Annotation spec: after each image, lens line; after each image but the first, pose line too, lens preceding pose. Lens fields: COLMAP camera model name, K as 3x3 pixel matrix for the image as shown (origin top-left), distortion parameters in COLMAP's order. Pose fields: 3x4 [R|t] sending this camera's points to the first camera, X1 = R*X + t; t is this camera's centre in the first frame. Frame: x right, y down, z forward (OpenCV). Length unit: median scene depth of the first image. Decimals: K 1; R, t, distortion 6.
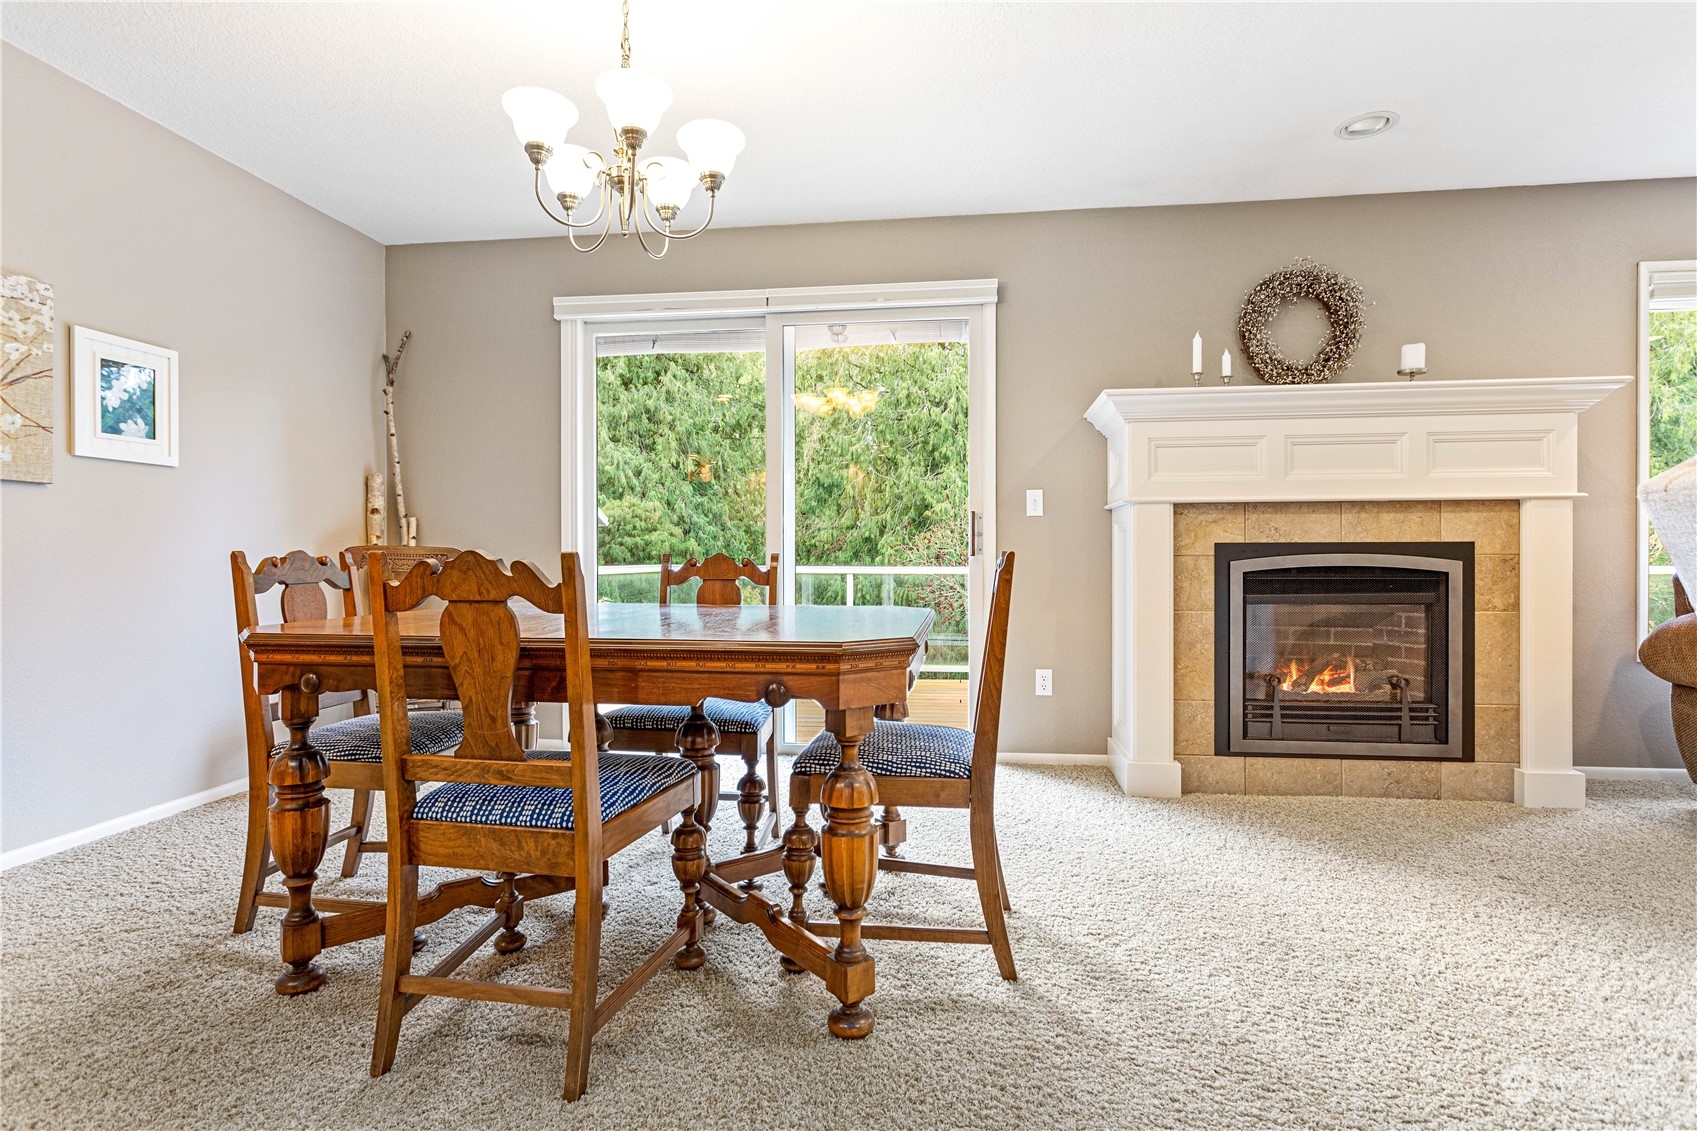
lens RADIAL K [[853.3, 0, 834.0], [0, 853.3, 561.7], [0, 0, 1]] dist [-0.000233, 0.000222]
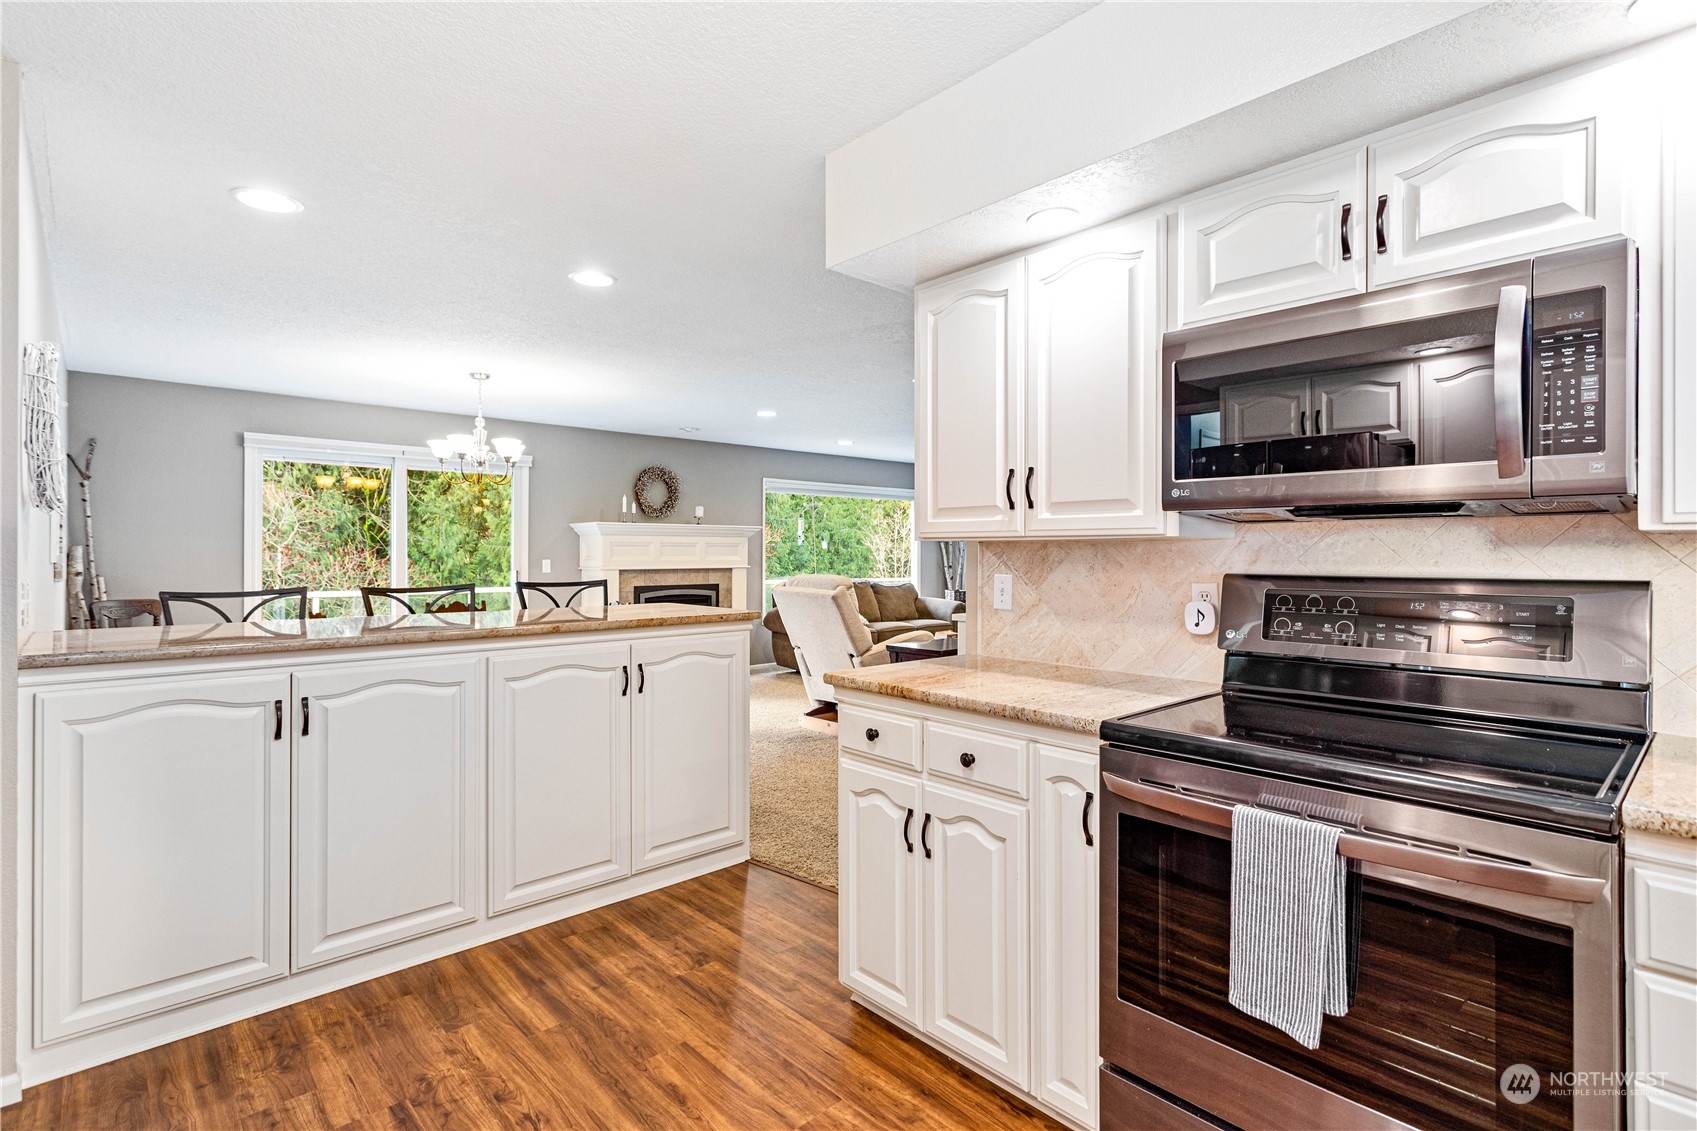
lens RADIAL K [[812.7, 0, 848.5], [0, 812.7, 565.5], [0, 0, 1]] dist [-0.004436, 0.004904]
pose [[0.643476, -0.008407, 0.765420, -0.899718], [0.004526, 0.999964, 0.007178, -0.093546], [-0.765453, -0.001154, 0.643491, -0.911346]]
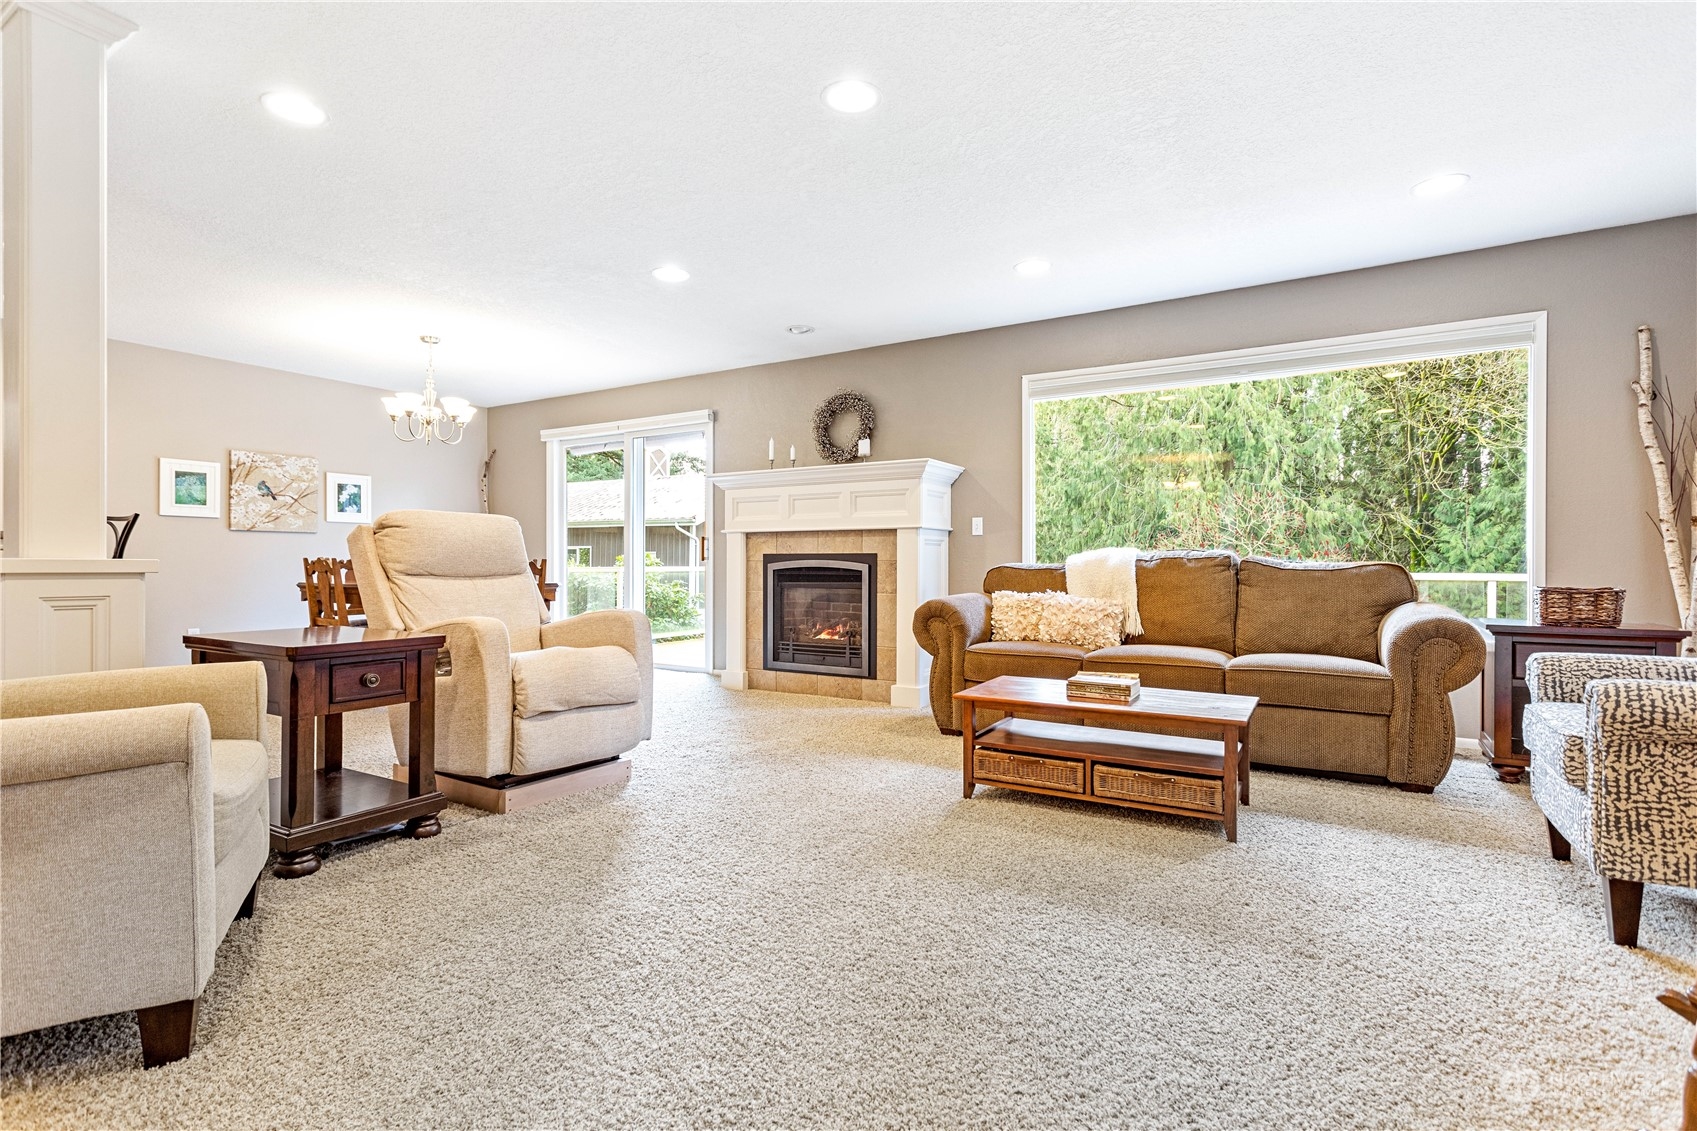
lens RADIAL K [[812.7, 0, 848.5], [0, 812.7, 565.5], [0, 0, 1]] dist [-0.004436, 0.004904]
pose [[0.911200, 0.006115, -0.411918, 1.336406], [-0.007730, 0.999968, -0.002255, 0.005603], [0.411891, 0.005239, 0.911218, -0.521138]]
